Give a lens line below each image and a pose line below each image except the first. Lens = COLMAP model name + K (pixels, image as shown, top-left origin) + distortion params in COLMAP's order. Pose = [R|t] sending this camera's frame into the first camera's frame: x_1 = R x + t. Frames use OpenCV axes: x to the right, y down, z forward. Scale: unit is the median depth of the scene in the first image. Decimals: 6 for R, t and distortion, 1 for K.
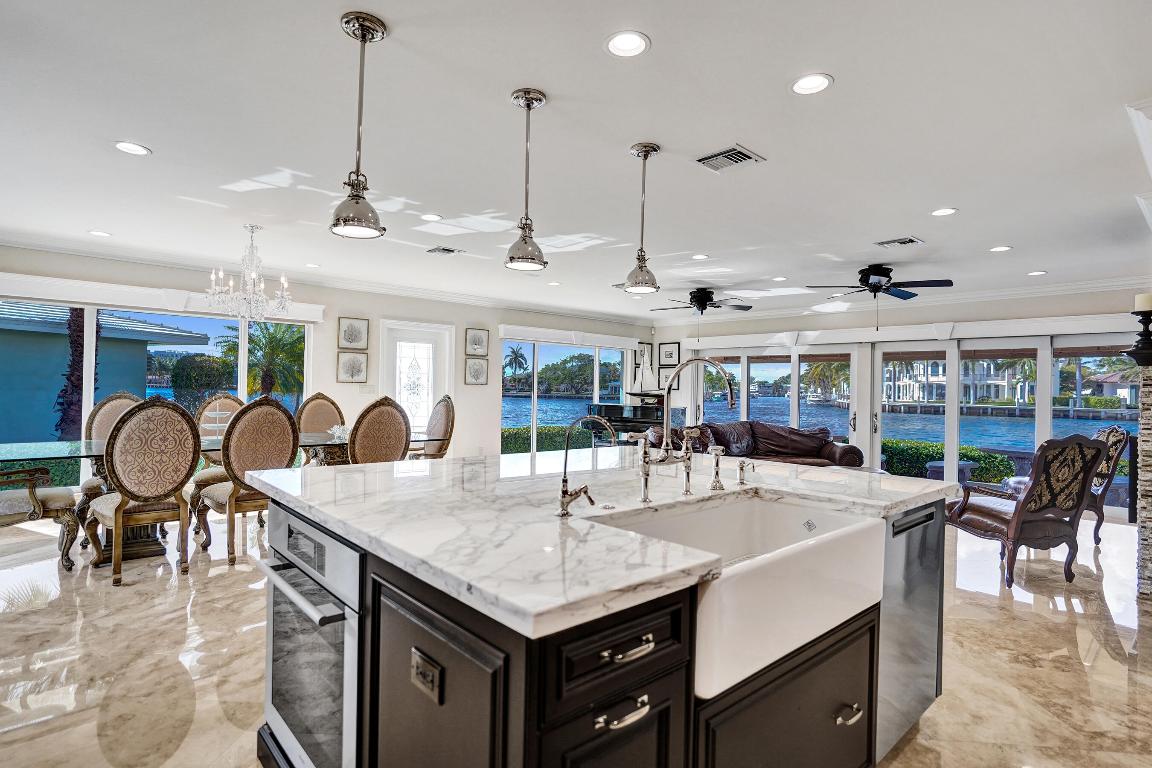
lens RADIAL K [[597.1, 0, 571.7], [0, 597.1, 382.1], [0, 0, 1]] dist [-0.045396, 0.029638]
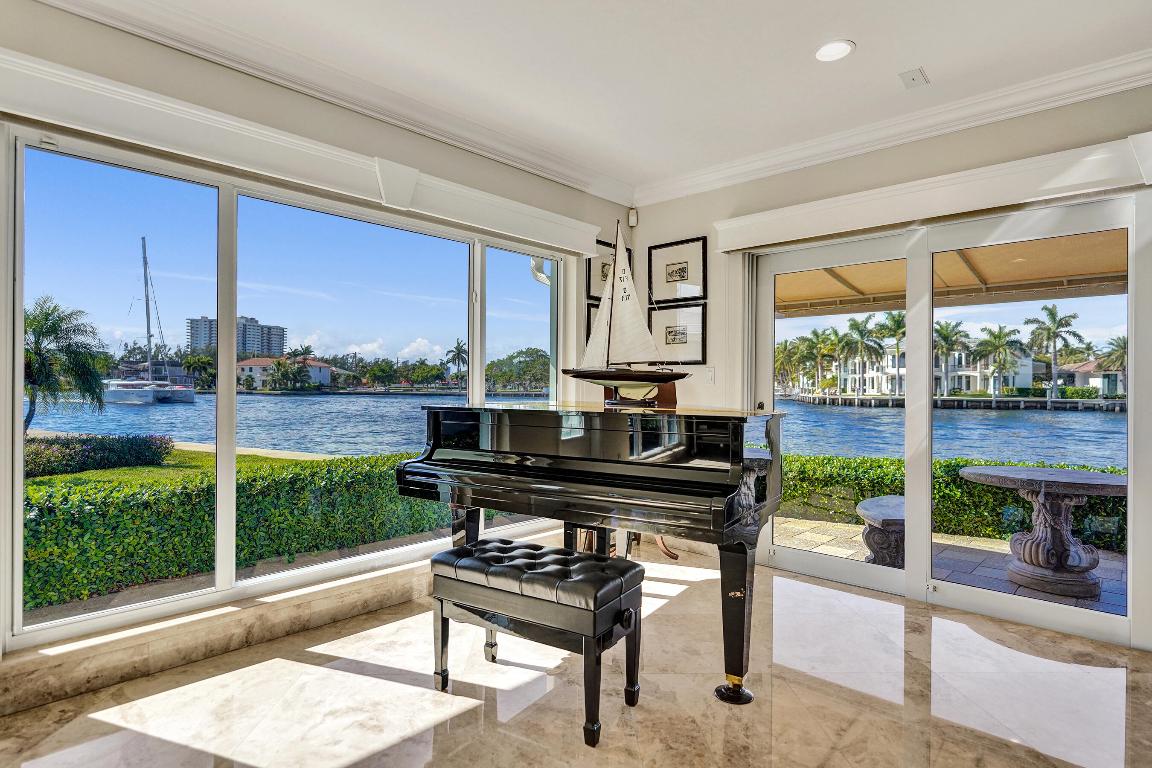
lens RADIAL K [[604.7, 0, 576.0], [0, 604.7, 384.0], [0, 0, 1]] dist [0.000488, 0.000008]
pose [[0.996117, -0.012120, 0.087199, 0.079327], [0.011486, 0.999904, 0.007770, 0.026779], [-0.087284, -0.006739, 0.996161, 0.763956]]
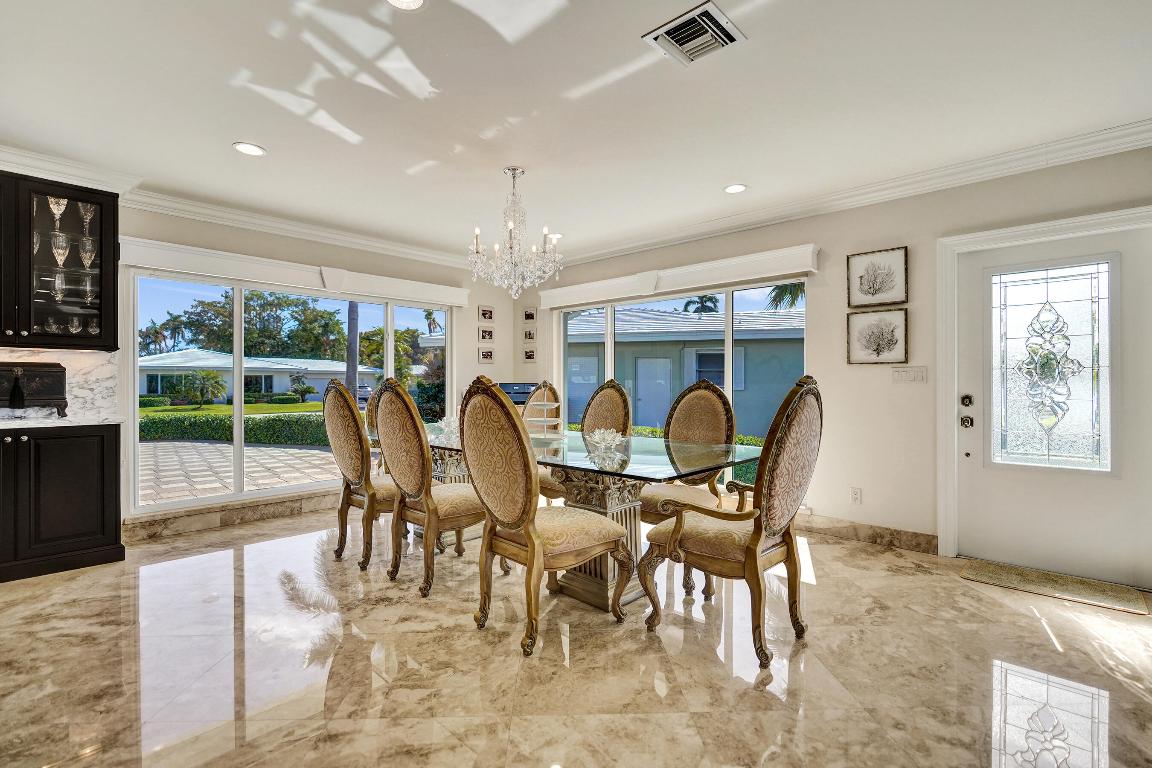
lens RADIAL K [[523.2, 0, 574.4], [0, 523.2, 378.0], [0, 0, 1]] dist [-0.004460, -0.000697]
pose [[0.088757, -0.028555, -0.995644, 0.089907], [0.013071, 0.999536, -0.027501, 0.020682], [0.995968, -0.010573, 0.089089, 0.553720]]
